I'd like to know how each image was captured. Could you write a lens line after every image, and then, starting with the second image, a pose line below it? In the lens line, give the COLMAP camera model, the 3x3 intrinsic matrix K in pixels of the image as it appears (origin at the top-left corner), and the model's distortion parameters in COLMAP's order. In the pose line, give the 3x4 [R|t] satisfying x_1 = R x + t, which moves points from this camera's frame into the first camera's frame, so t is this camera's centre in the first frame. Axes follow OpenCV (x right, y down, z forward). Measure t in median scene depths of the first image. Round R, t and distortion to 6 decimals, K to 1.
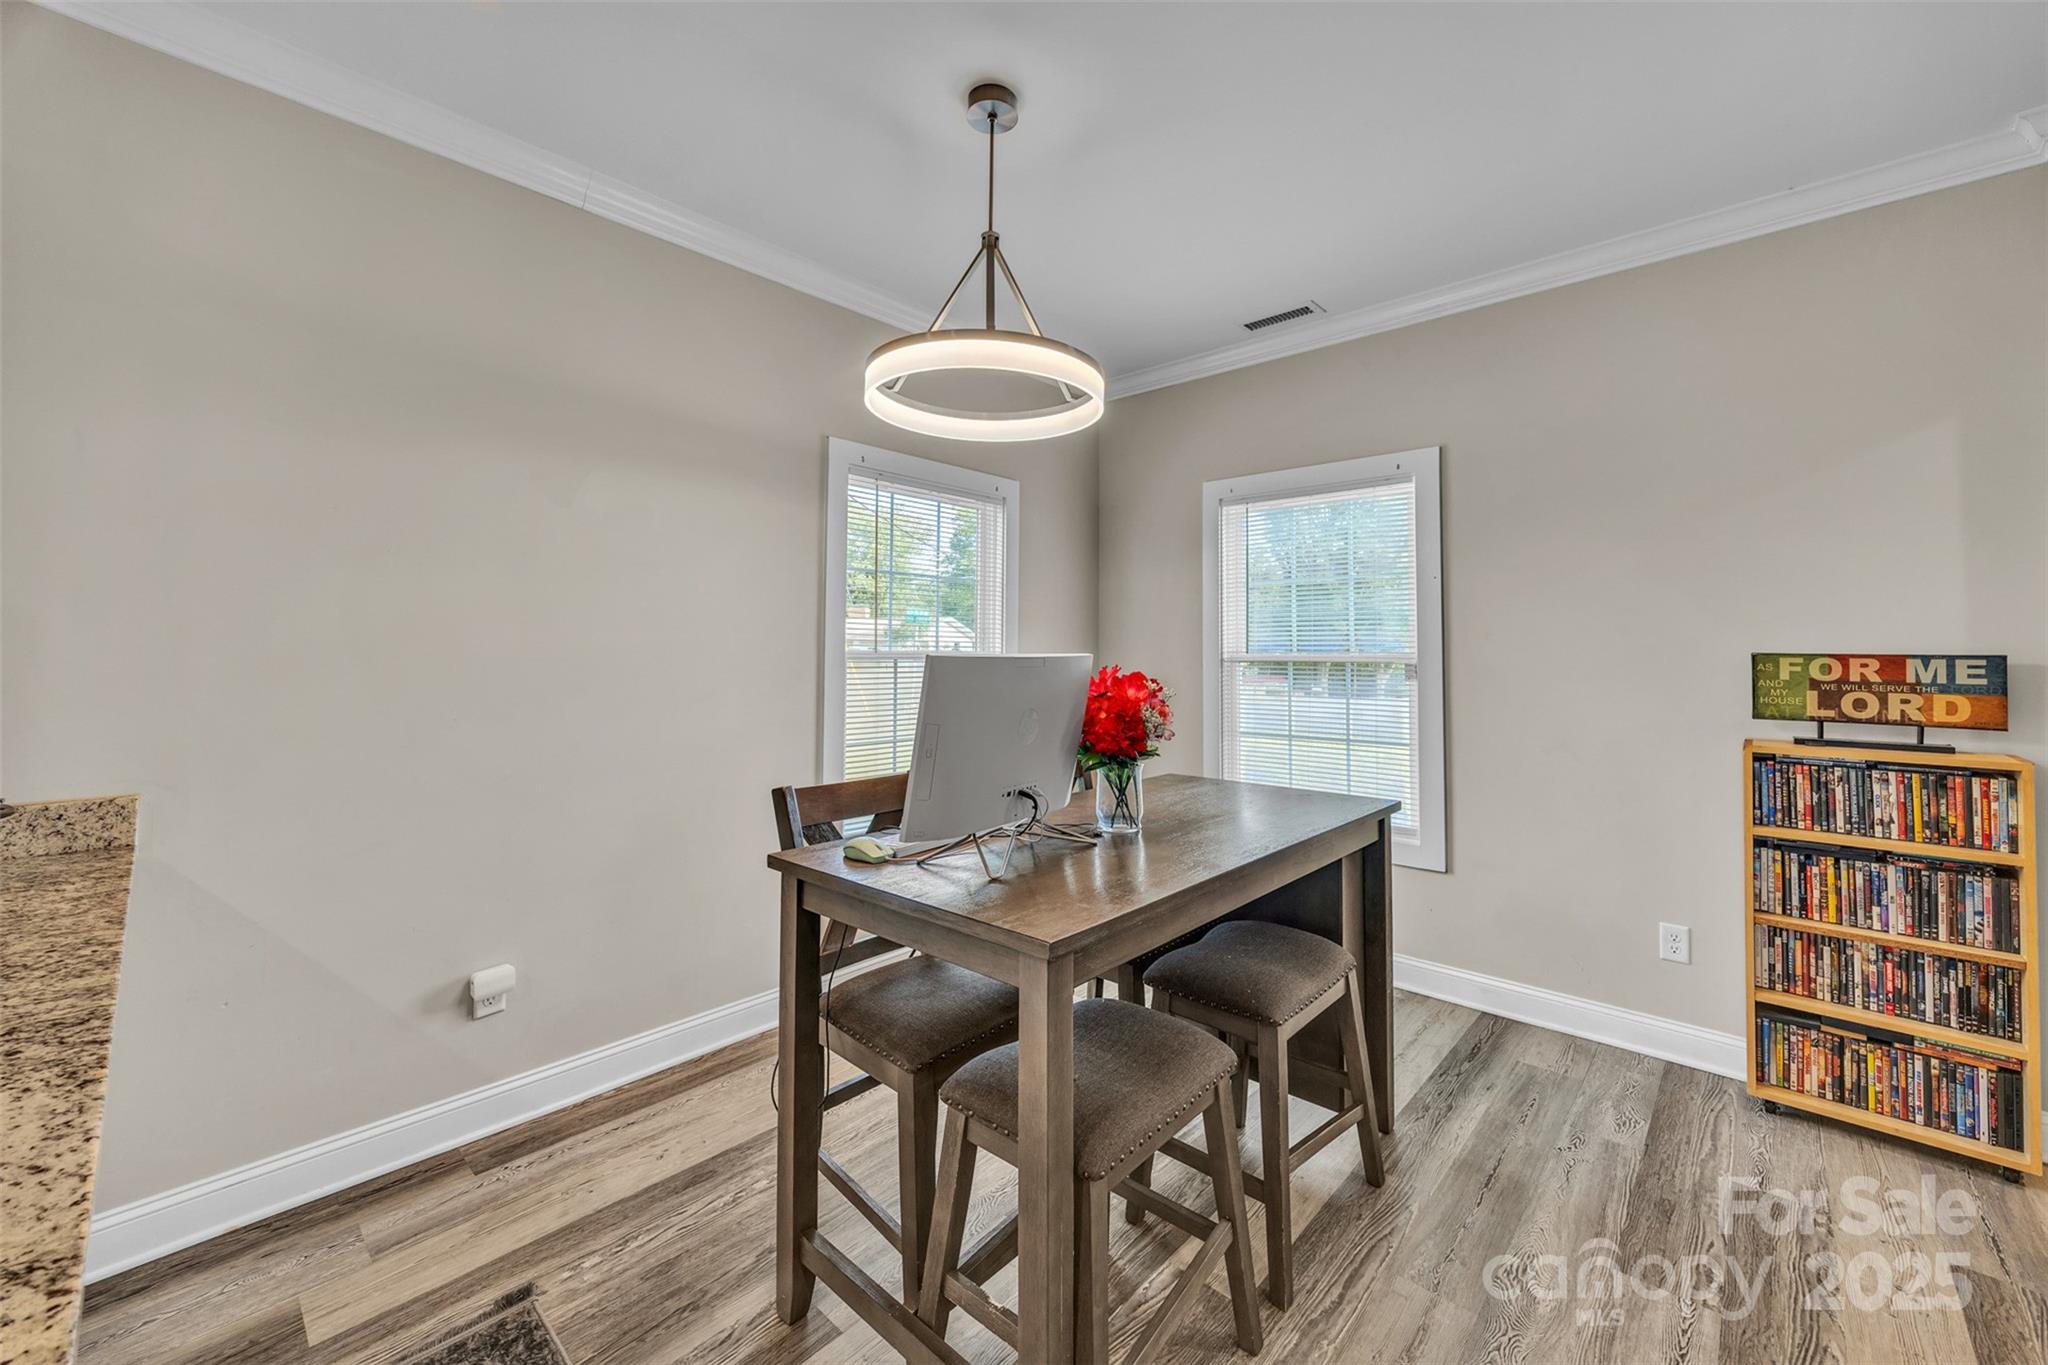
lens RADIAL K [[784.3, 0, 1034.0], [0, 784.3, 635.7], [0, 0, 1]] dist [-0.004975, 0.000635]
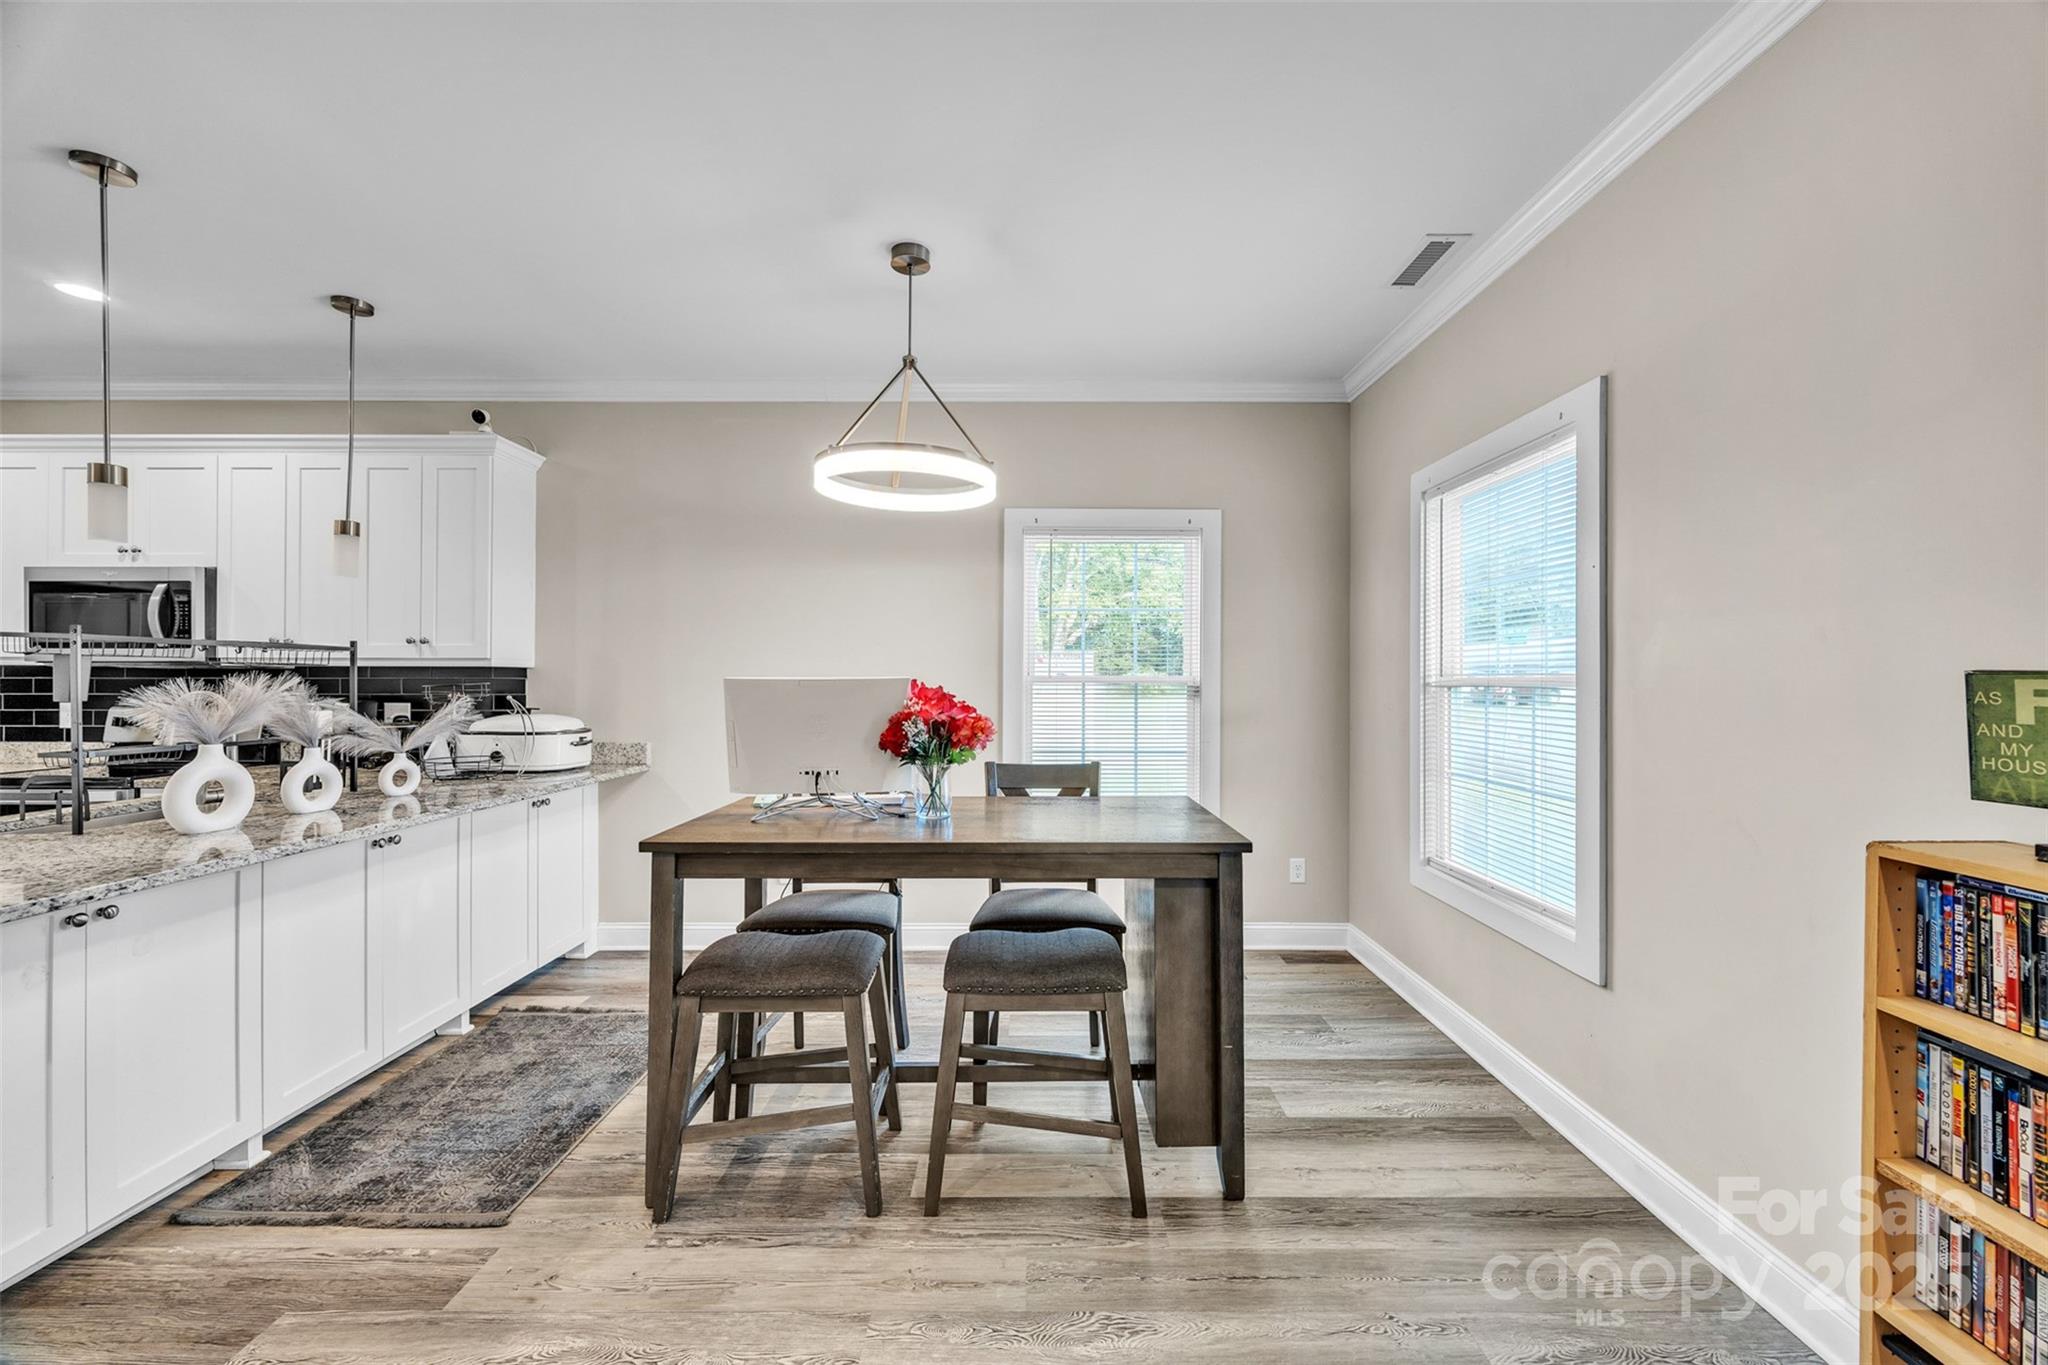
lens RADIAL K [[784.3, 0, 1029.7], [0, 784.3, 678.6], [0, 0, 1]] dist [-0.004975, 0.000635]
pose [[0.681244, -0.001889, -0.732054, 0.929639], [0.014469, 0.999836, 0.010885, 0.013482], [0.731914, -0.018007, 0.681159, 0.215316]]
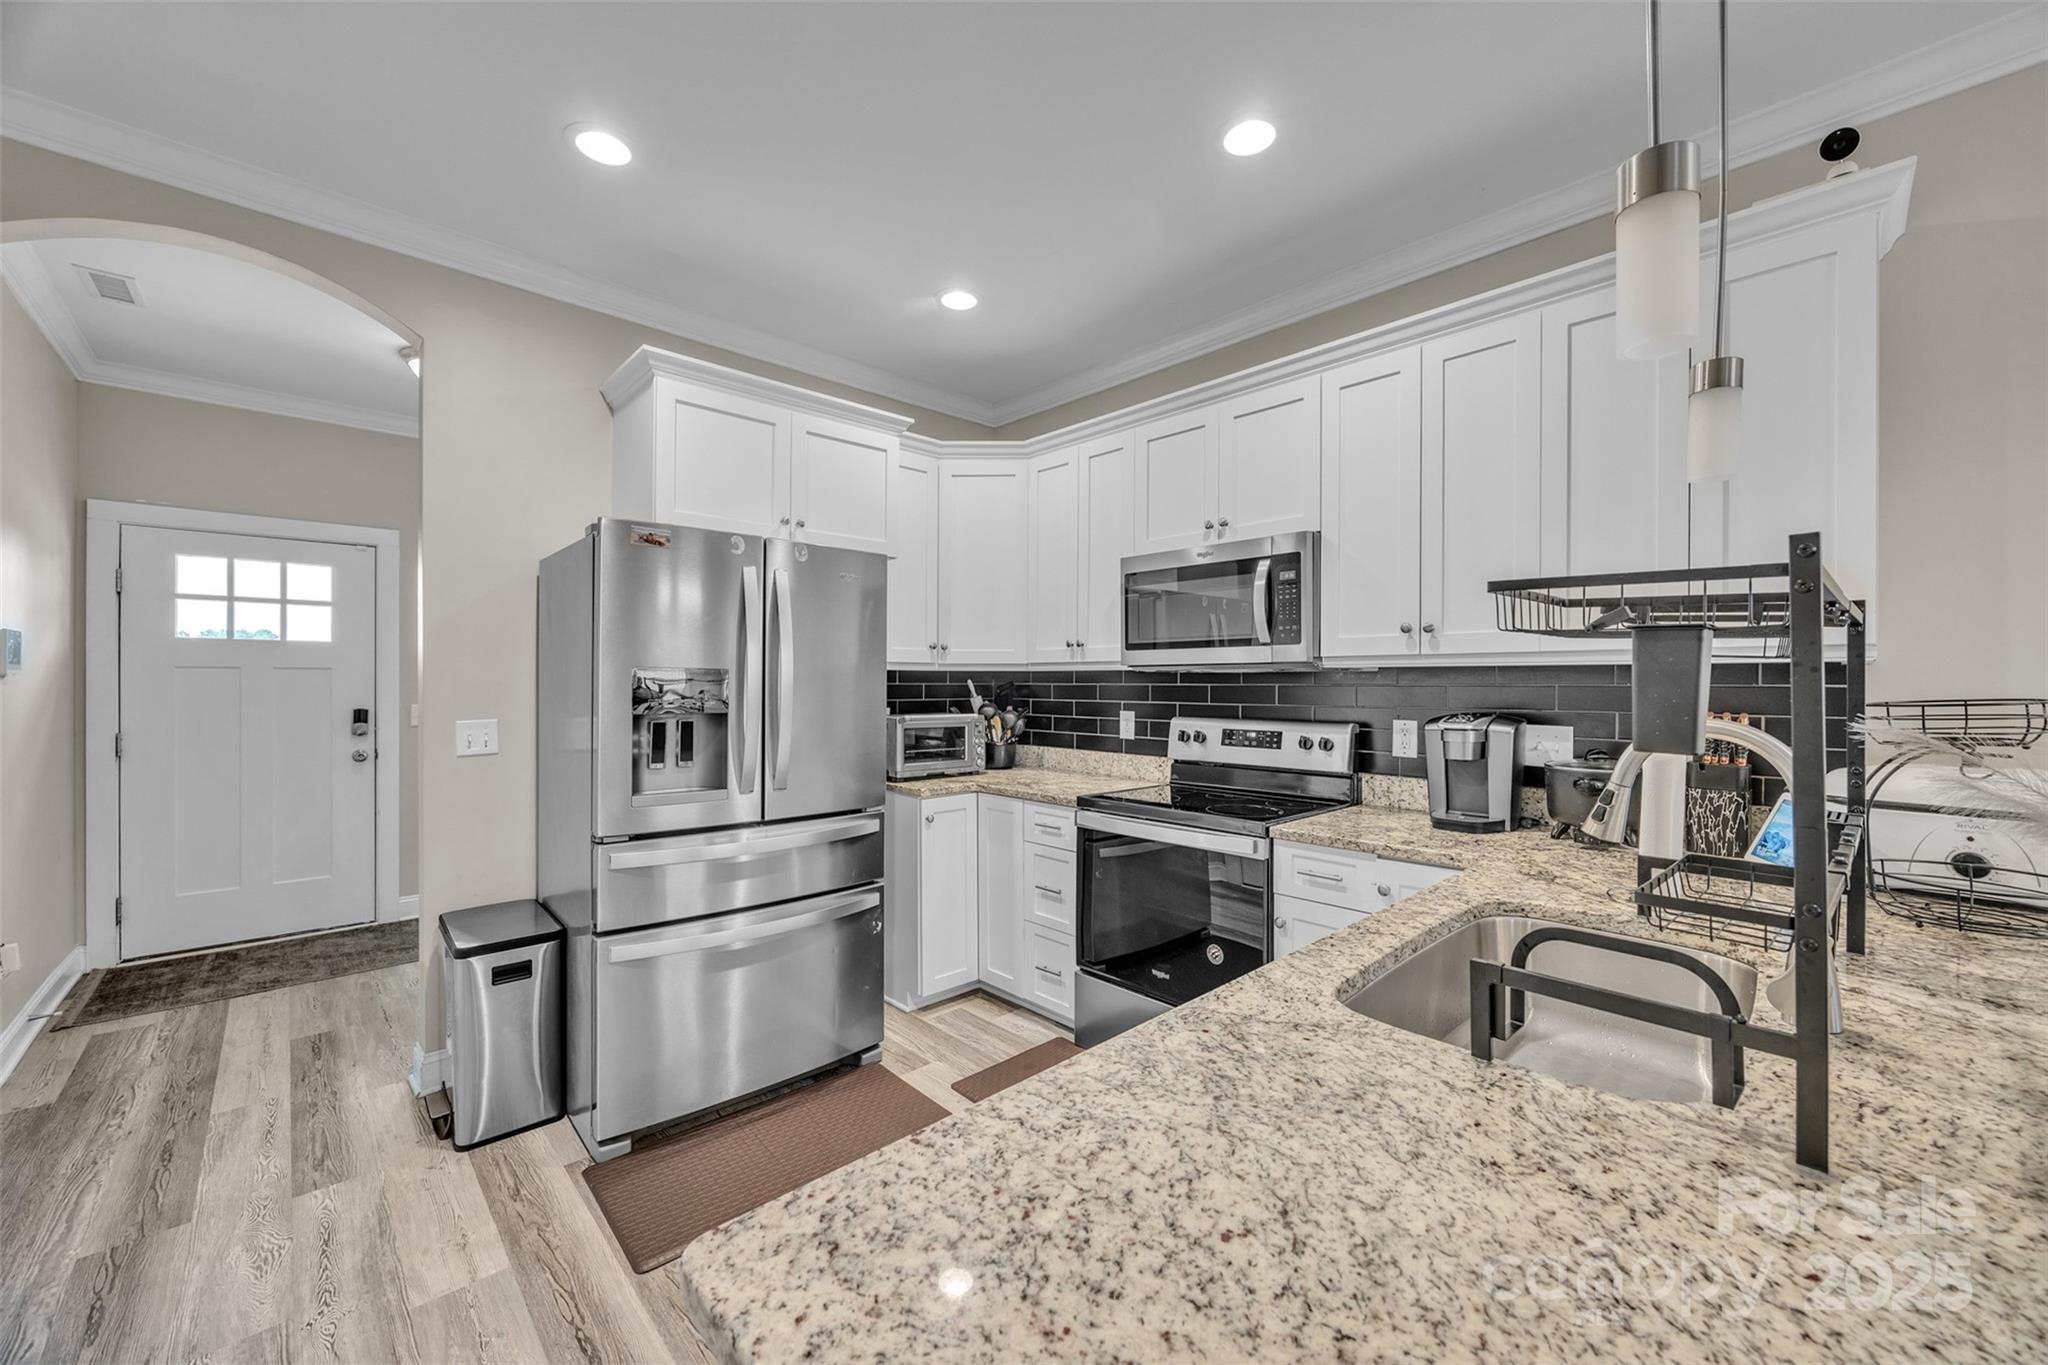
lens RADIAL K [[784.3, 0, 1027.2], [0, 784.3, 685.0], [0, 0, 1]] dist [-0.004975, 0.000635]
pose [[-0.064121, 0.000759, -0.997942, -0.175763], [0.017624, 0.999845, -0.000372, -0.001231], [0.997787, -0.017612, -0.064124, -0.264130]]
